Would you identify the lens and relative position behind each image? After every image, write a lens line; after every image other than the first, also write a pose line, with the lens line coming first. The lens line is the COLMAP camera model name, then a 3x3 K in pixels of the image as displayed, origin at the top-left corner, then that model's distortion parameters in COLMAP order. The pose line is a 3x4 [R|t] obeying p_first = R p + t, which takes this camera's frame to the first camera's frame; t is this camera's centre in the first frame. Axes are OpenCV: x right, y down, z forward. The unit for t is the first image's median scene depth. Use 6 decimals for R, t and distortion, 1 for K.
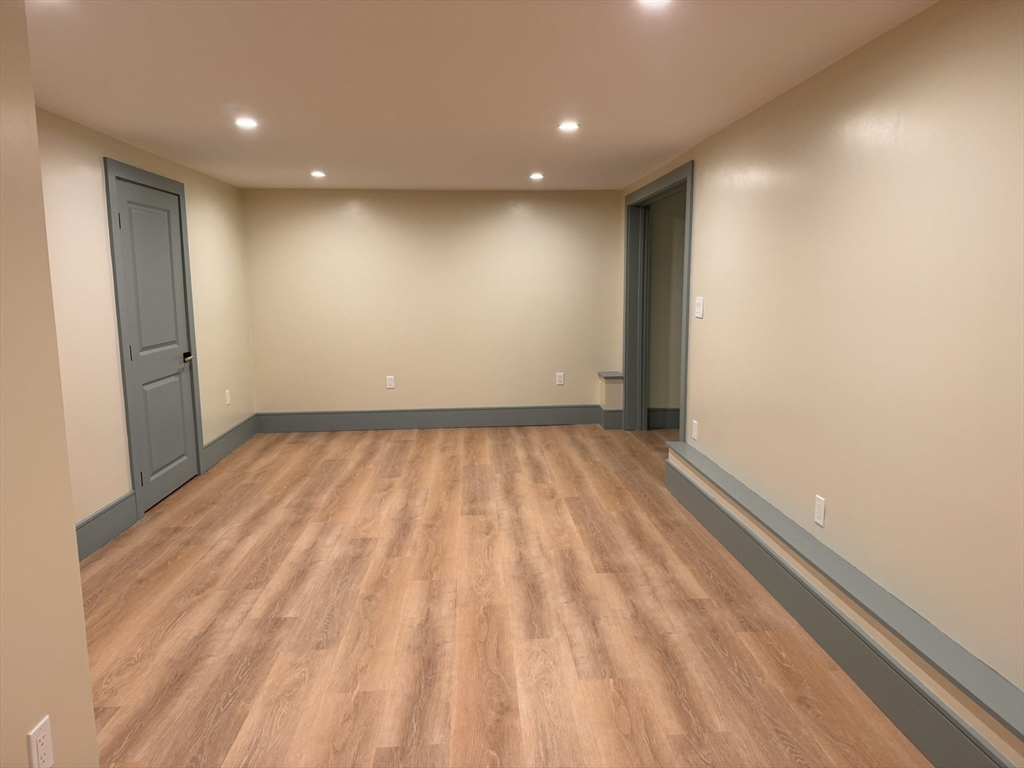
lens RADIAL K [[711.1, 0, 515.0], [0, 711.1, 386.9], [0, 0, 1]] dist [0.109547, -0.145654]
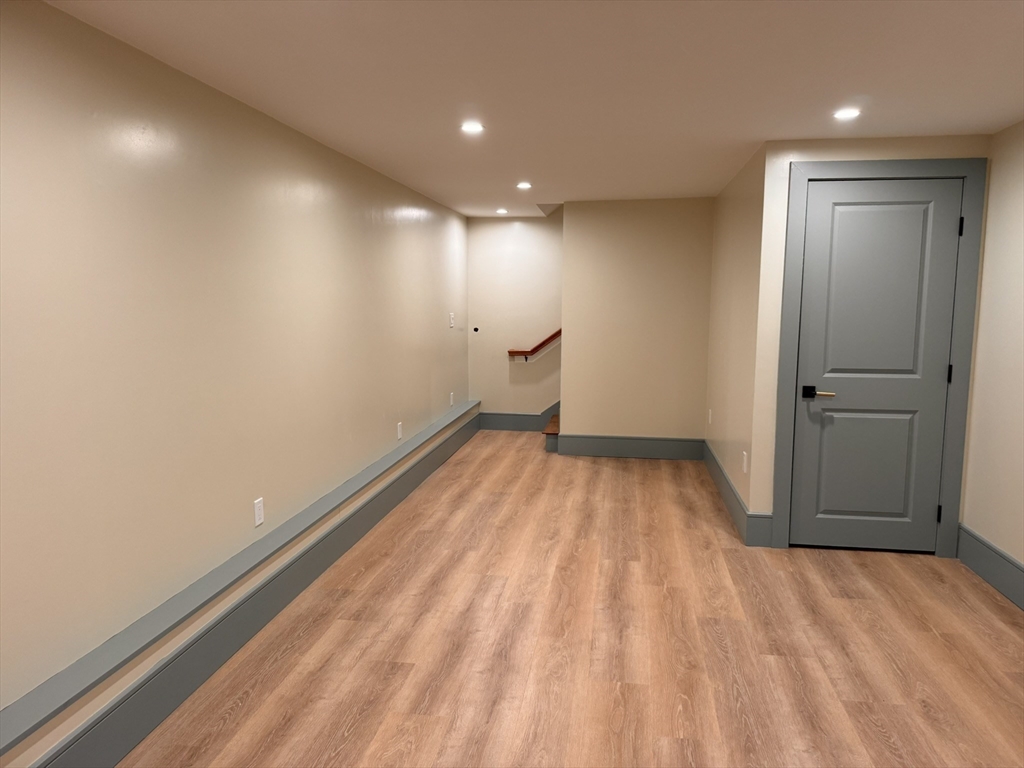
lens RADIAL K [[711.1, 0, 515.0], [0, 711.1, 386.9], [0, 0, 1]] dist [0.109547, -0.145654]
pose [[-0.977364, -0.016288, 0.210936, -0.185328], [0.041320, 0.963135, 0.265828, -0.286622], [-0.207489, 0.268527, -0.940660, 1.897037]]
